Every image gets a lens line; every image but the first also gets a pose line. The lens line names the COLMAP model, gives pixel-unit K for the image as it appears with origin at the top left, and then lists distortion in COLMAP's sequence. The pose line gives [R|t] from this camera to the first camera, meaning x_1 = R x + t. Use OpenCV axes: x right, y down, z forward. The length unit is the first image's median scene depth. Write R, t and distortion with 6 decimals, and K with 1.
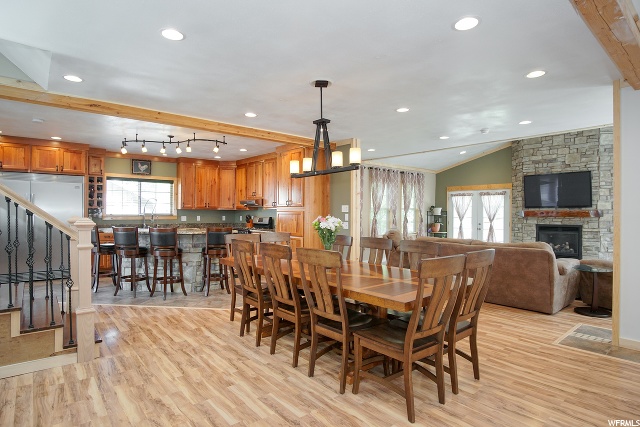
lens RADIAL K [[346.7, 0, 315.5], [0, 346.7, 212.7], [0, 0, 1]] dist [-0.027607, 0.002094]
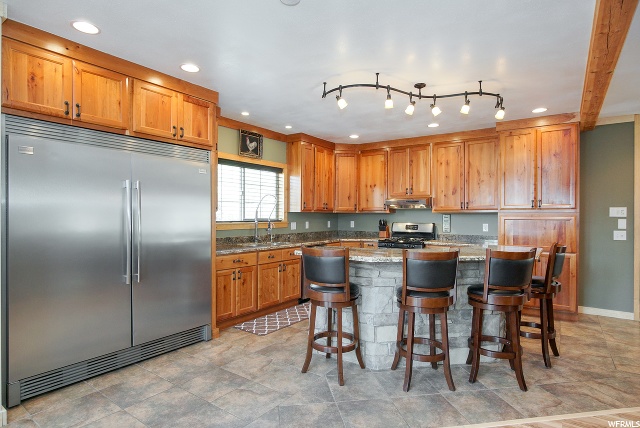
lens RADIAL K [[342.4, 0, 315.1], [0, 342.4, 215.3], [0, 0, 1]] dist [-0.020321, 0.000684]
pose [[0.969384, -0.001872, 0.245542, -0.602468], [0.000814, 0.999990, 0.004407, -0.007519], [-0.245548, -0.004072, 0.969376, 0.409530]]
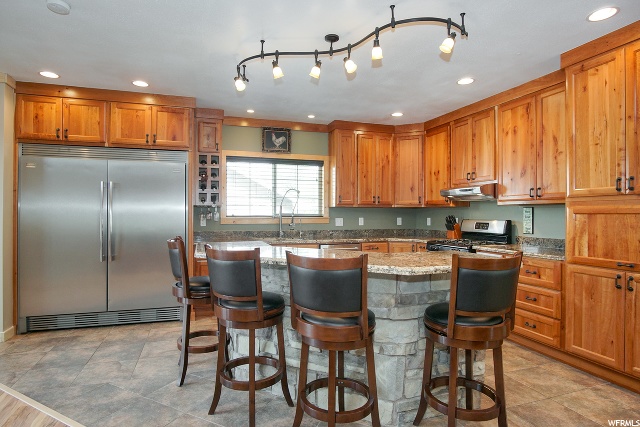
lens RADIAL K [[346.7, 0, 315.5], [0, 346.7, 212.7], [0, 0, 1]] dist [-0.027607, 0.002094]
pose [[0.931799, -0.004429, -0.362948, -0.232310], [0.003679, 0.999989, -0.002759, 0.002531], [0.362957, 0.001236, 0.931805, 0.482077]]
